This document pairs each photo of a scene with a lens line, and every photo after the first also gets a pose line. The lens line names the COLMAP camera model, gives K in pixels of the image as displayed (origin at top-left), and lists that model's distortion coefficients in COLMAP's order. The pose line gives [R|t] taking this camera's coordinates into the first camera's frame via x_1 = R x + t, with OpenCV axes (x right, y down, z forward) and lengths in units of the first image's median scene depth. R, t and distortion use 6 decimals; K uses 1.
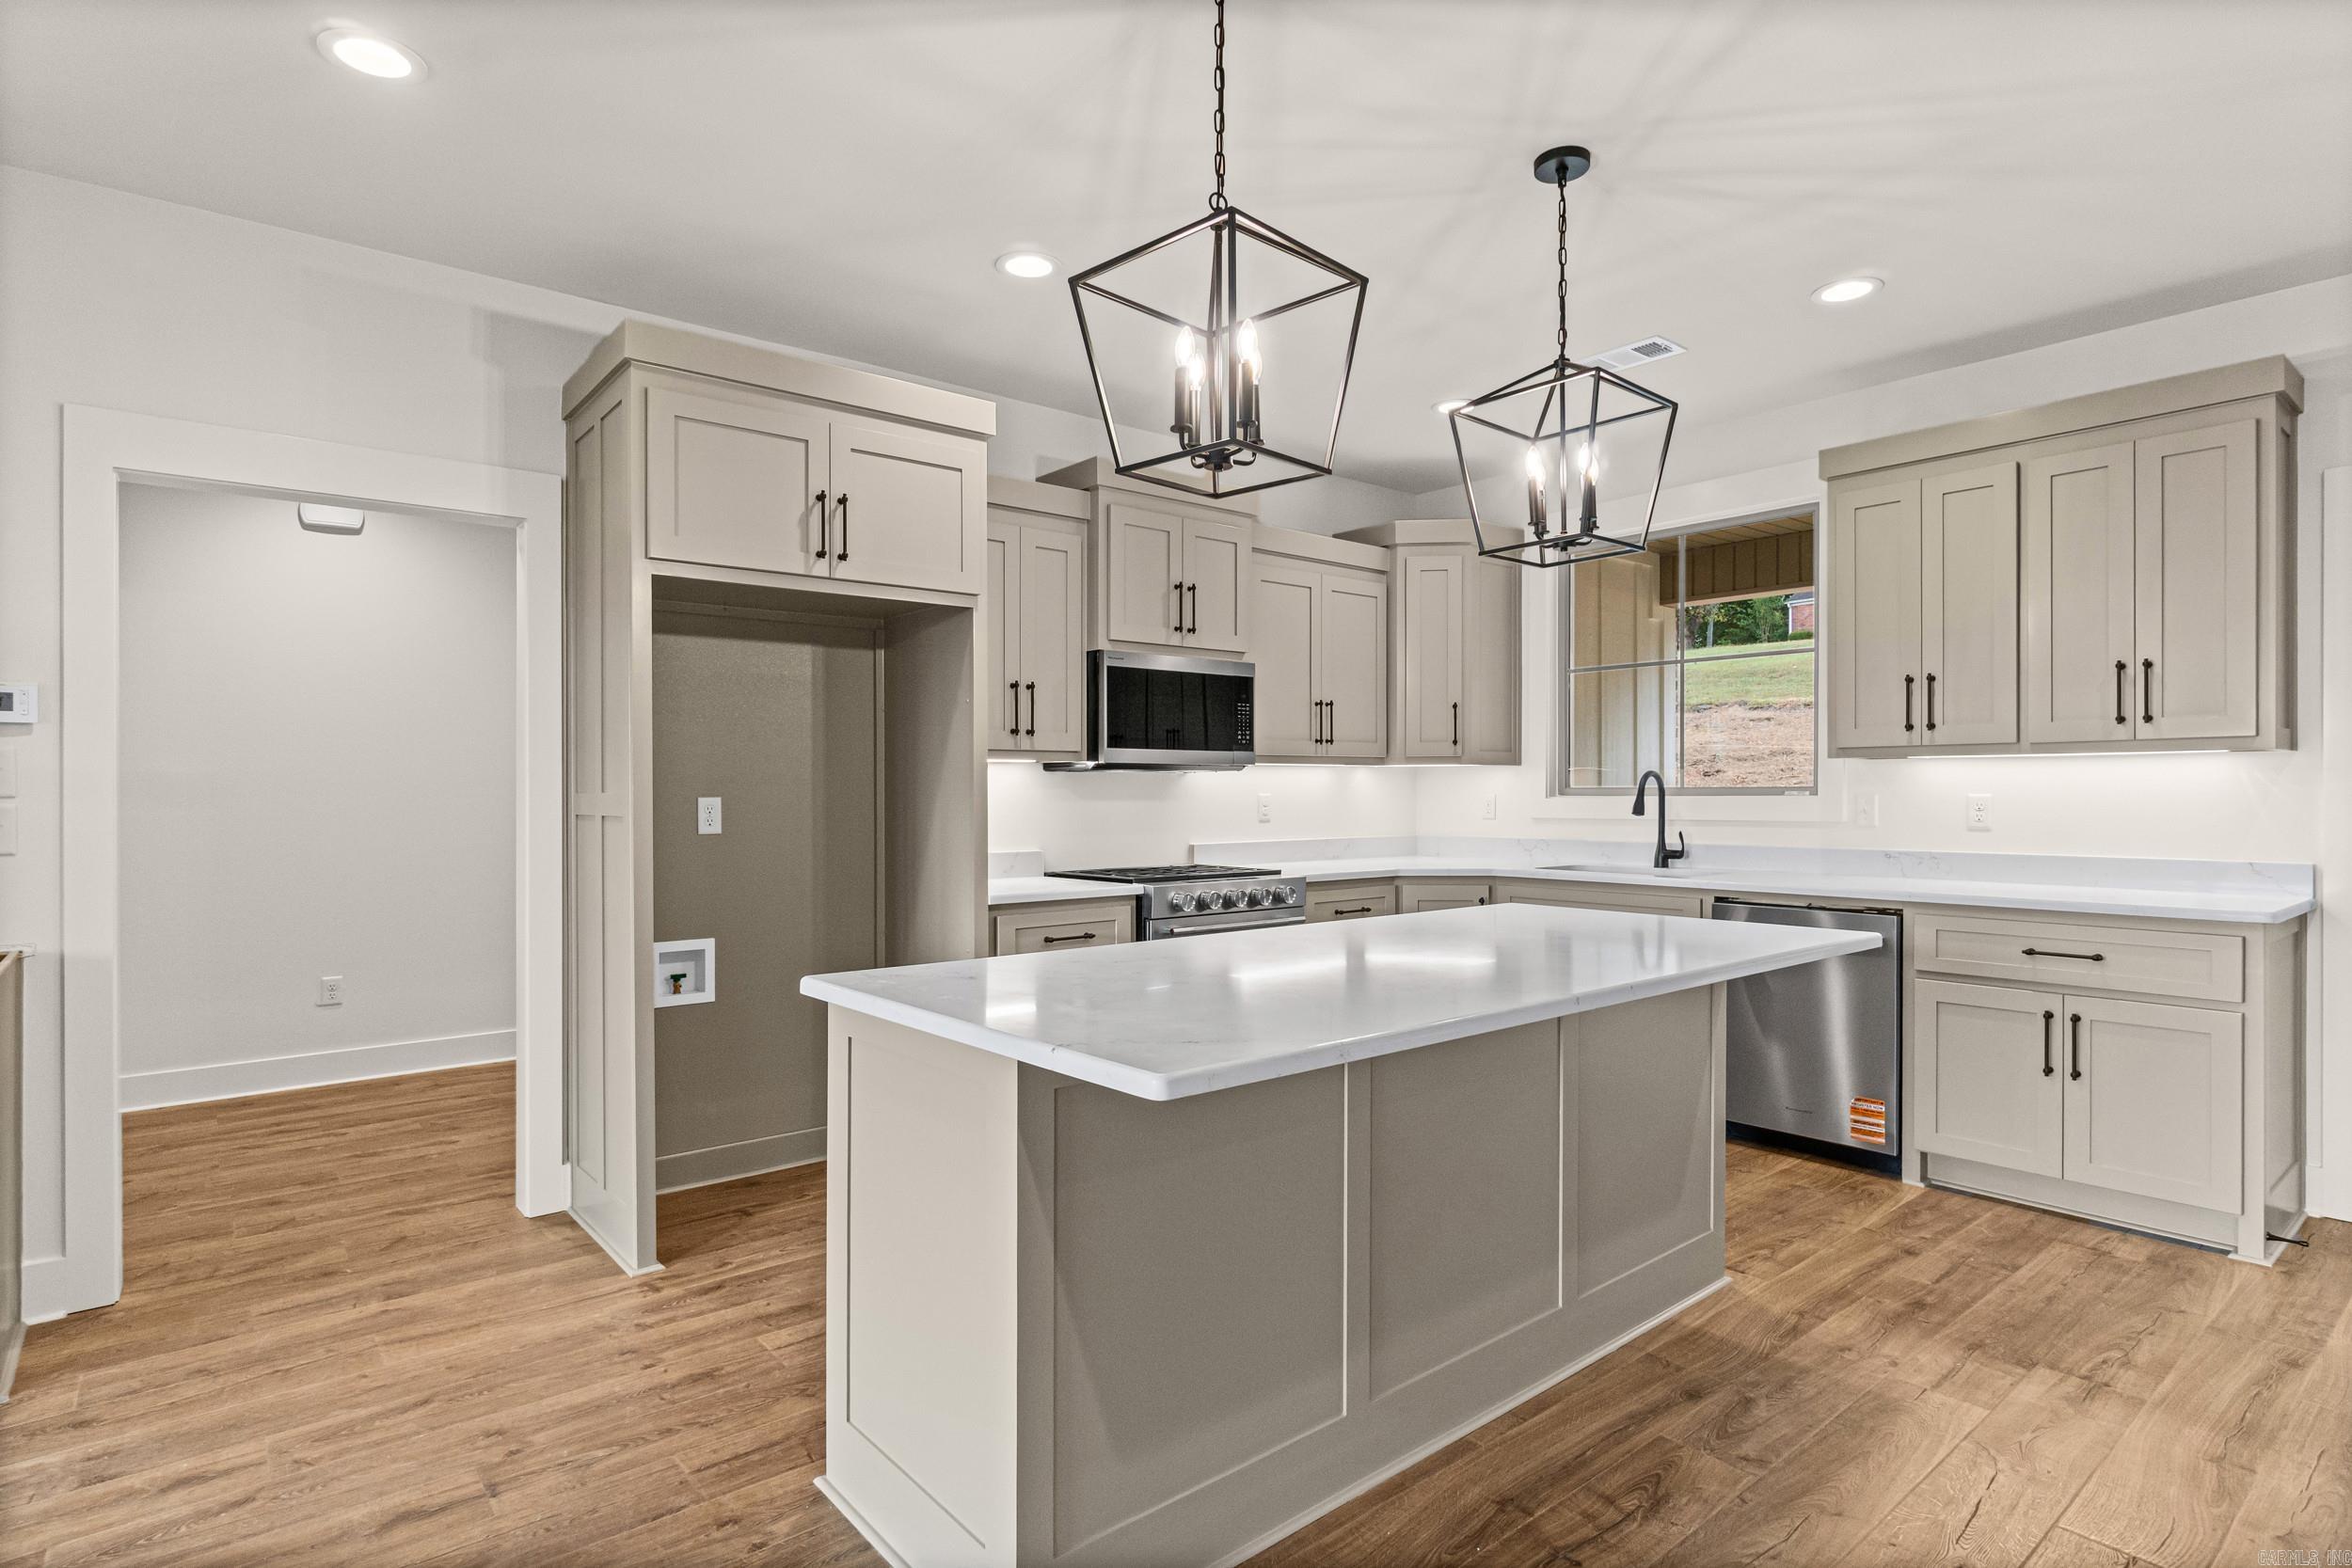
lens RADIAL K [[1201.0, 0, 1156.1], [0, 1201.0, 791.4], [0, 0, 1]] dist [-0.008695, 0.004220]
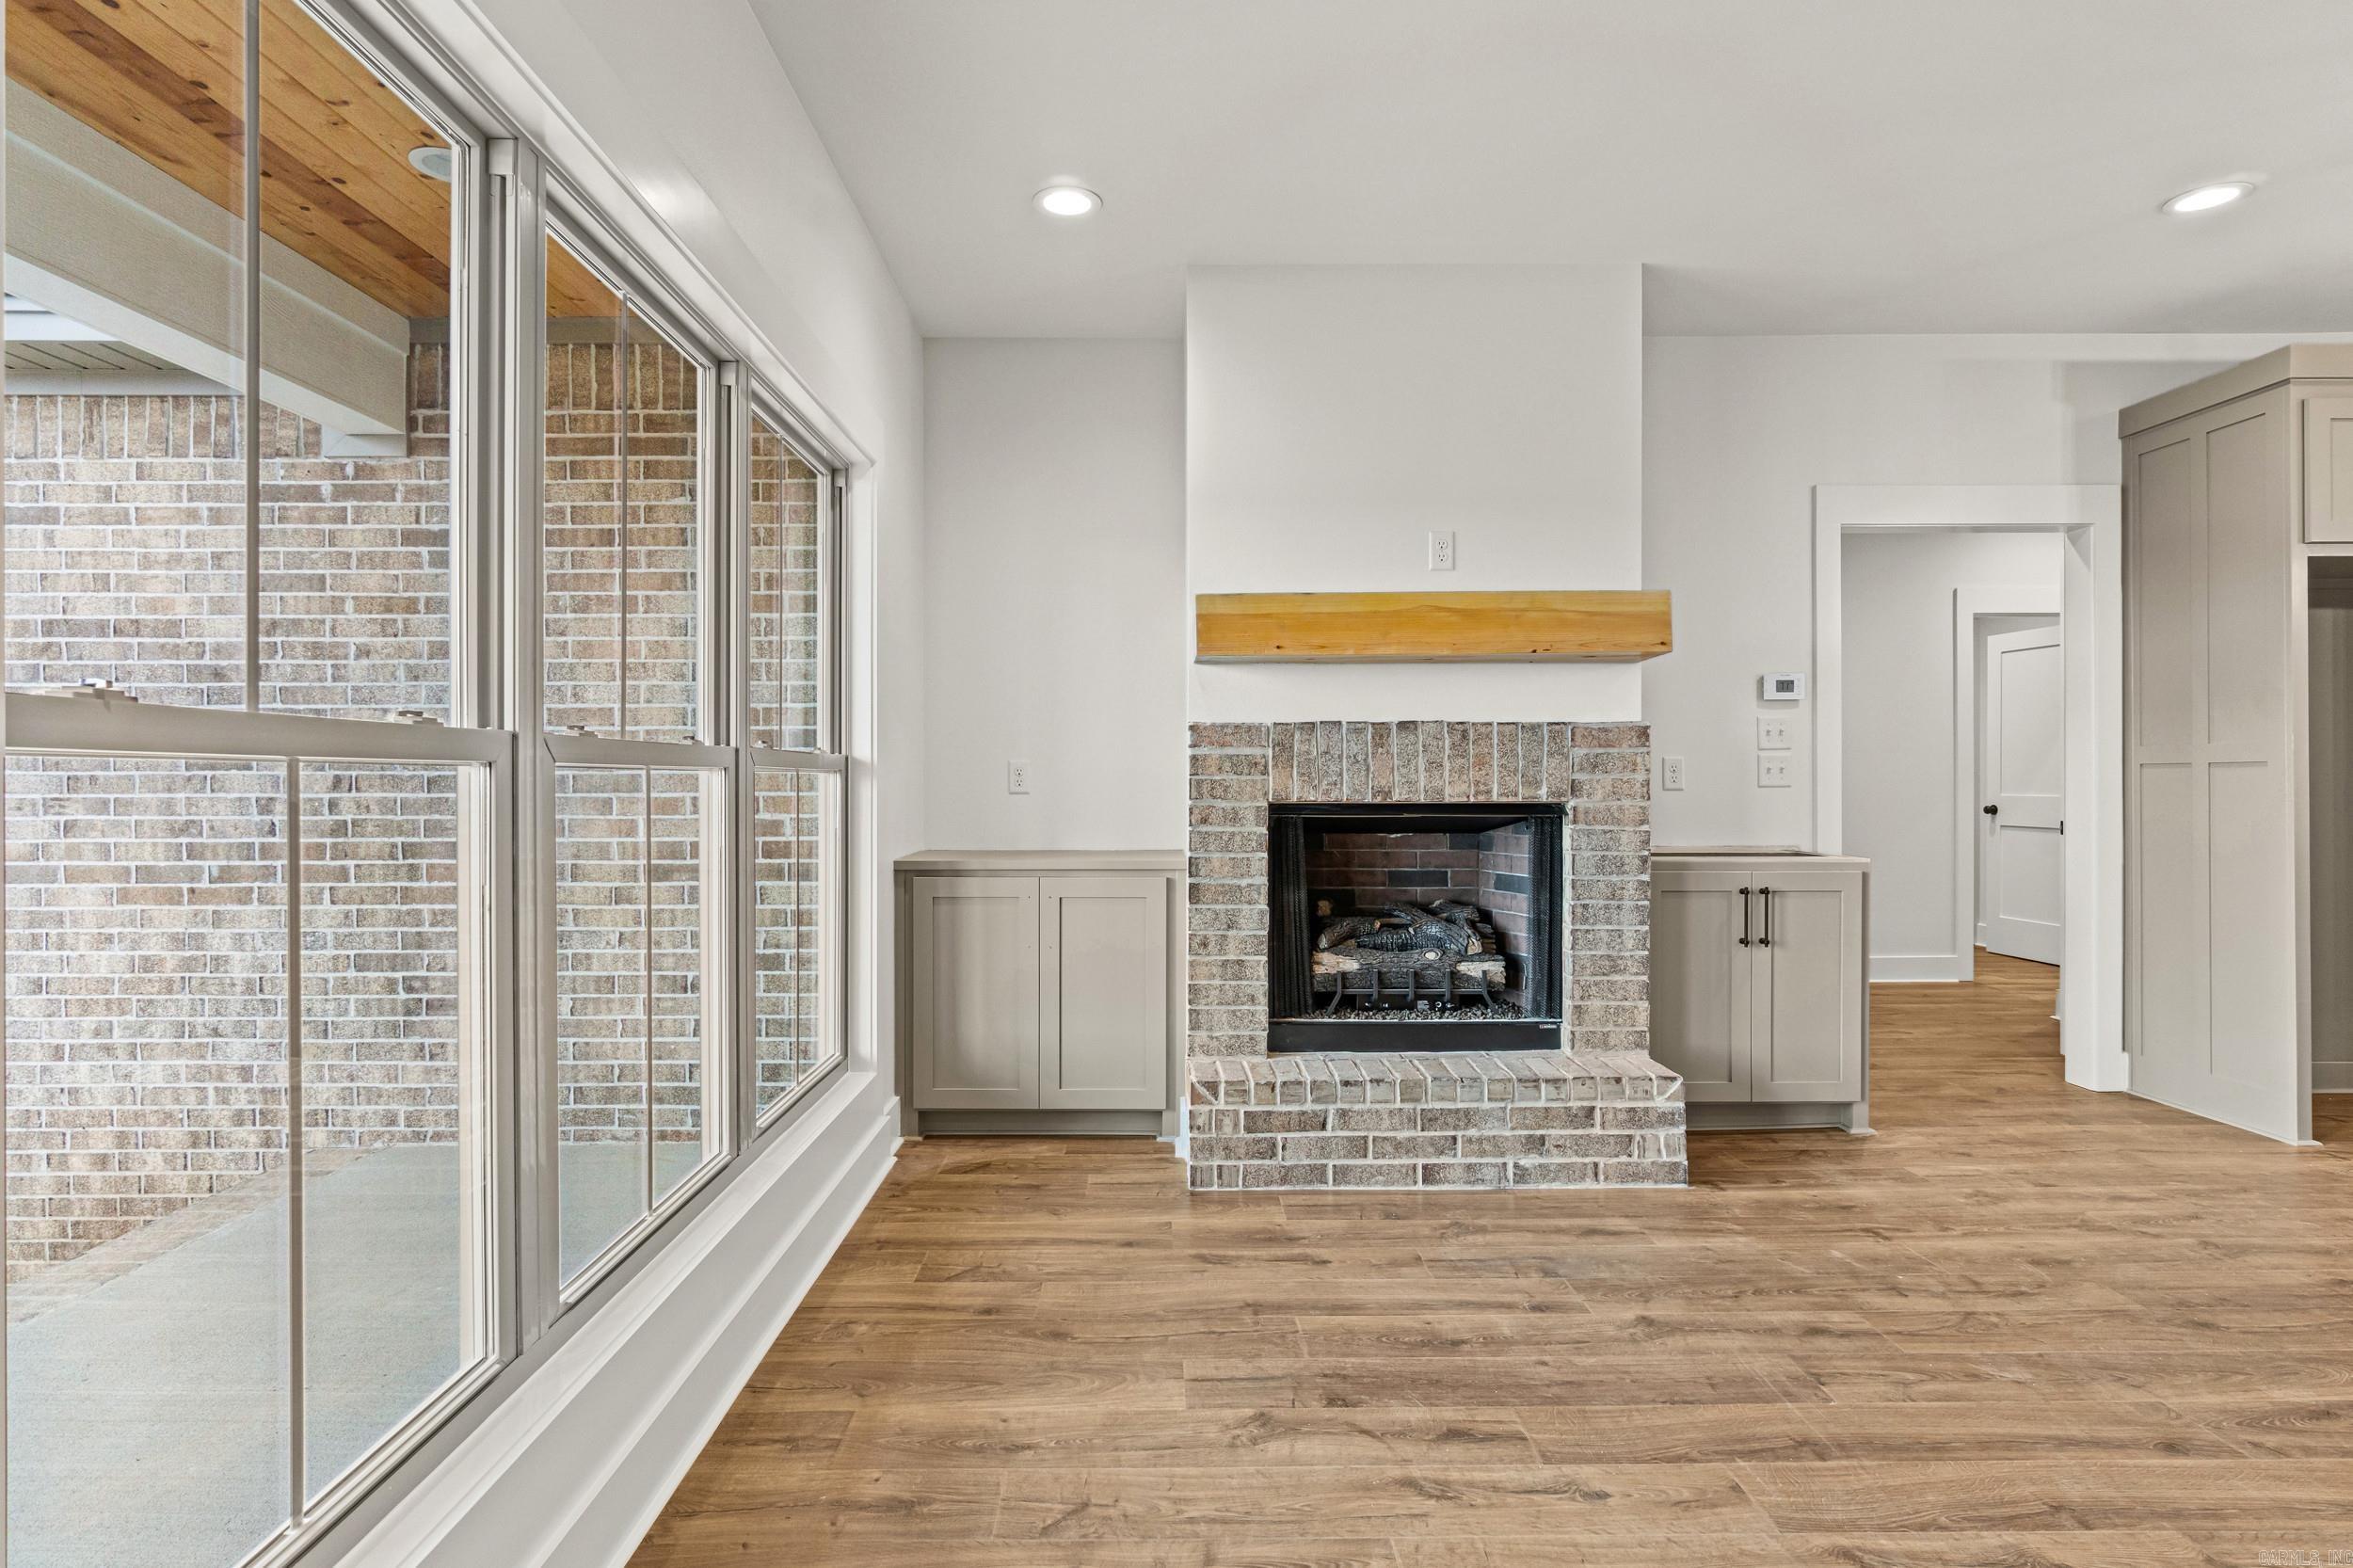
lens RADIAL K [[1201.6, 0, 1162.1], [0, 1201.6, 785.2], [0, 0, 1]] dist [-0.008695, 0.004220]
pose [[0.775281, 0.004173, -0.631602, -0.423411], [0.000472, 0.999974, 0.007186, 0.026841], [0.631616, -0.005869, 0.775259, -0.483500]]
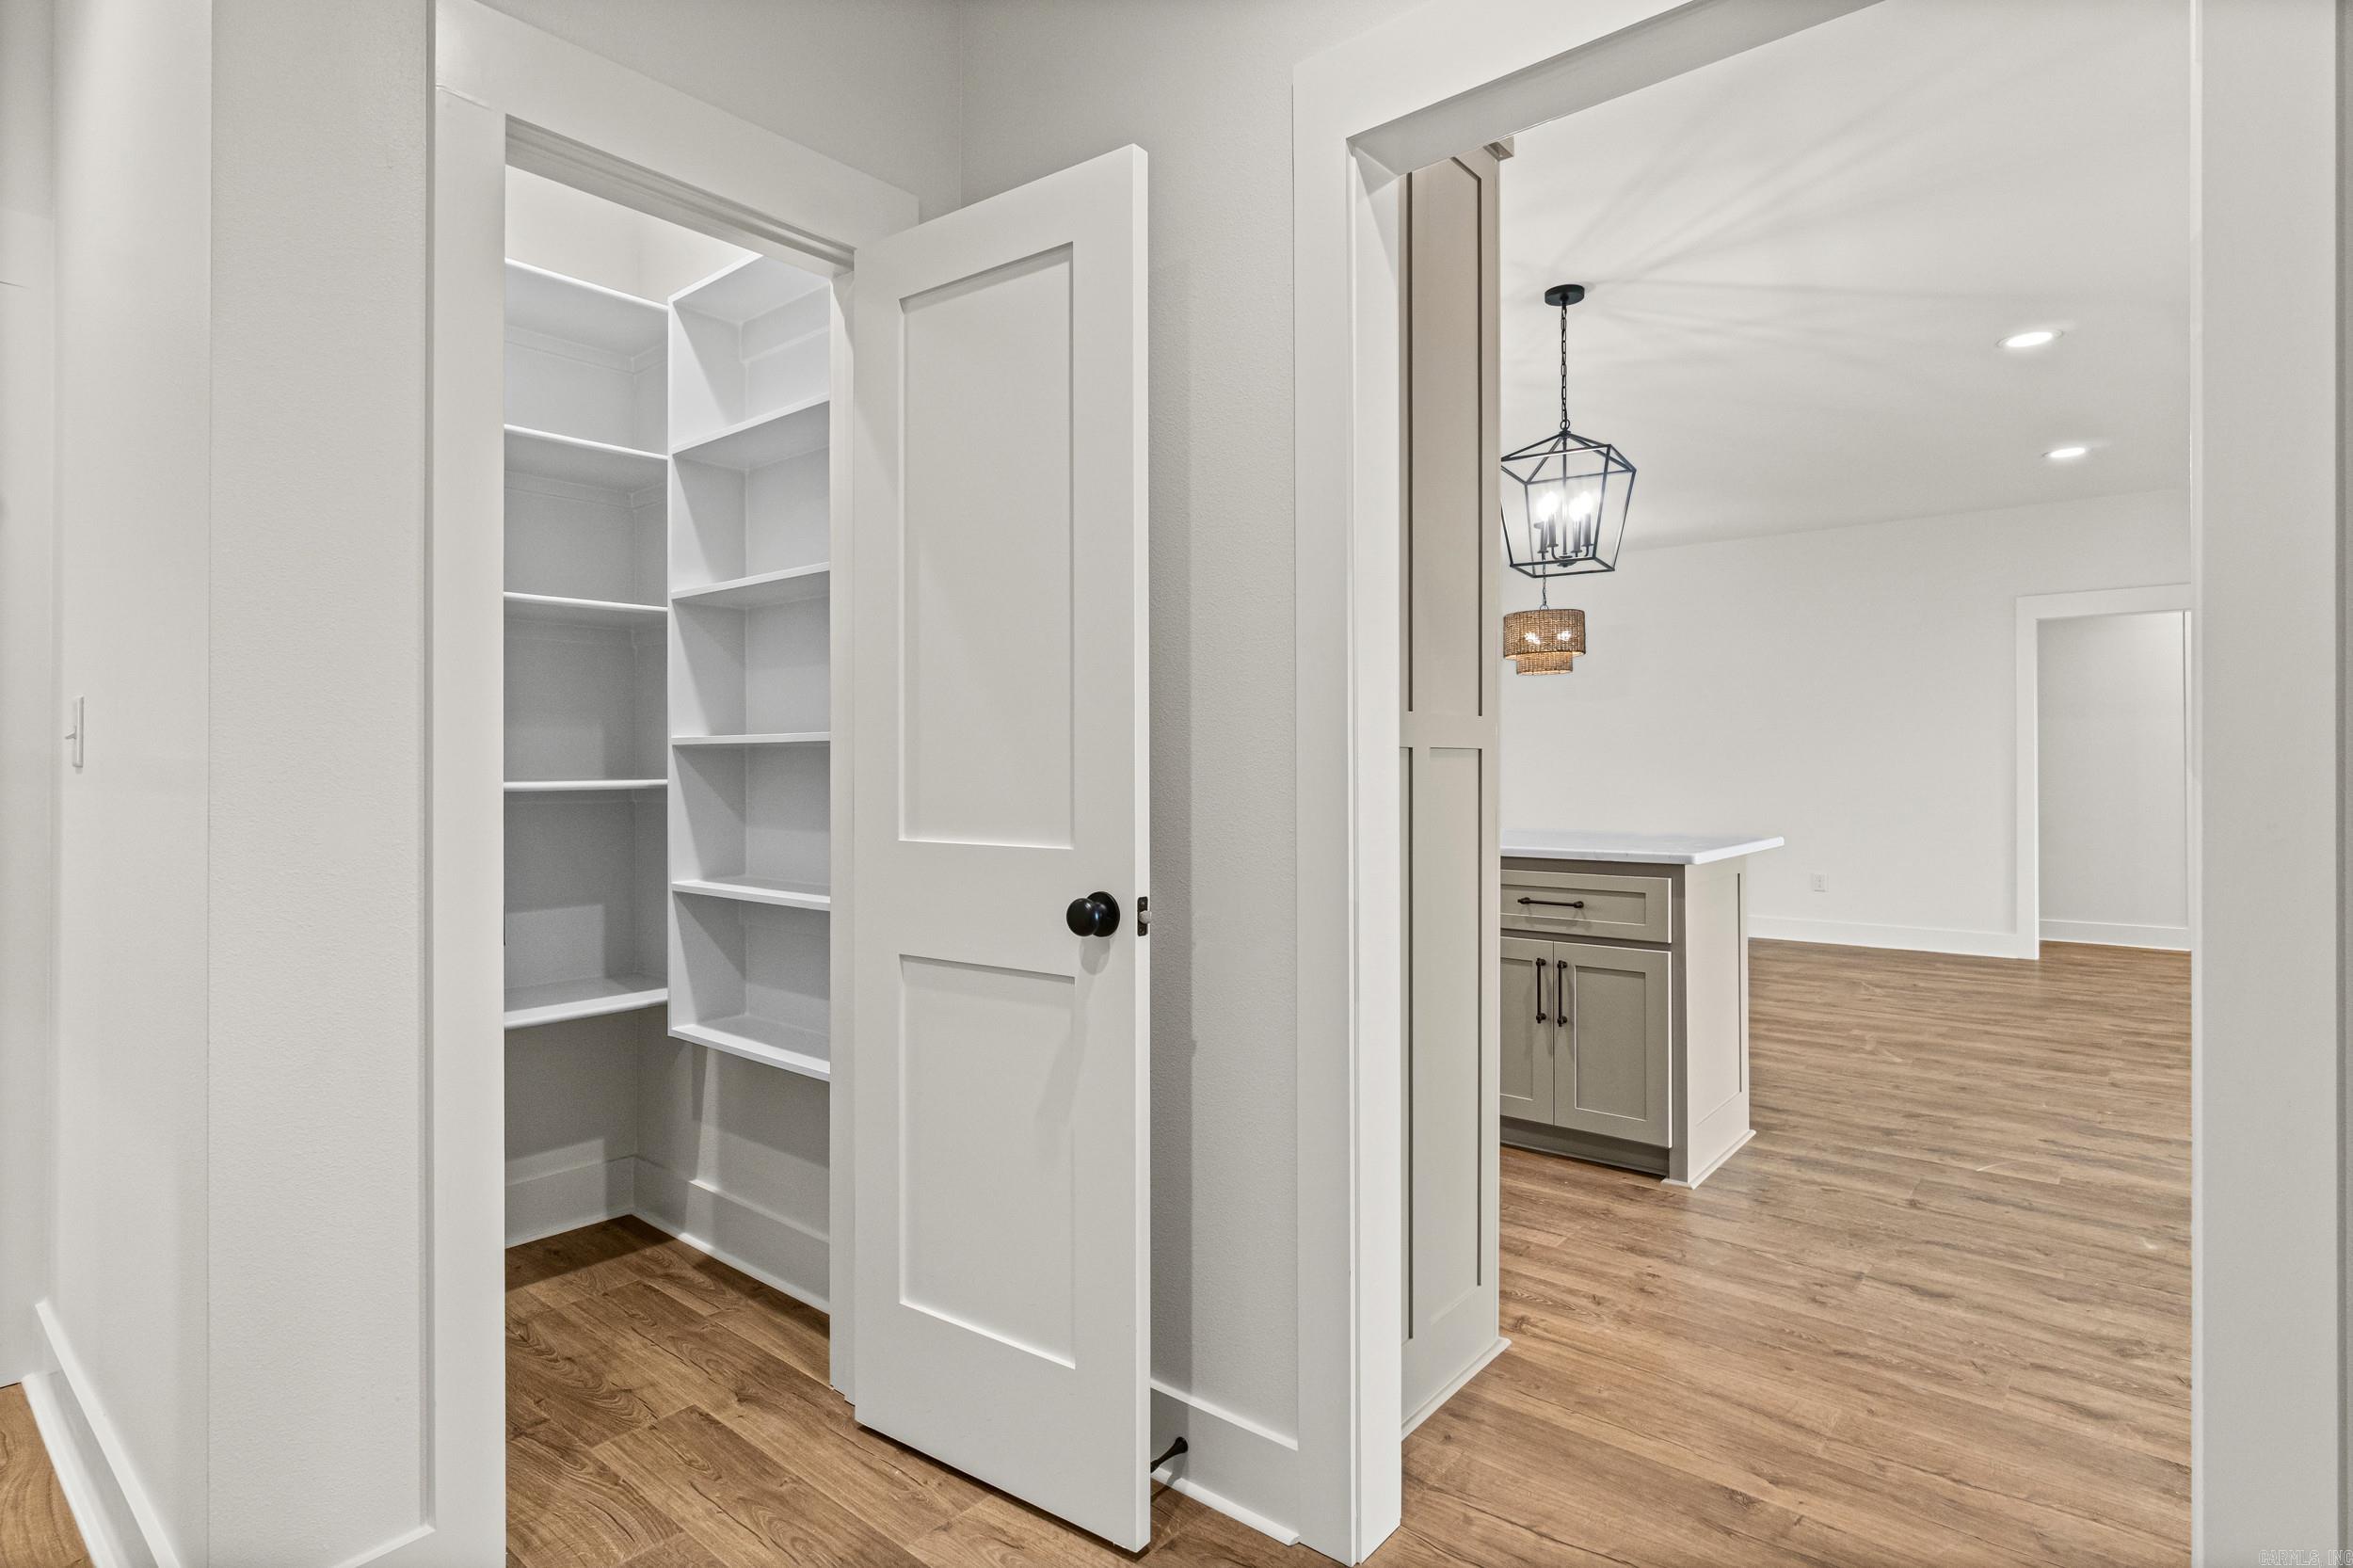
lens RADIAL K [[1201.6, 0, 1162.4], [0, 1201.6, 779.0], [0, 0, 1]] dist [-0.008695, 0.004220]
pose [[-0.186808, -0.003284, 0.982391, -0.863841], [-0.001064, 0.999995, 0.003140, 0.029645], [-0.982396, -0.000458, -0.186811, 1.019282]]
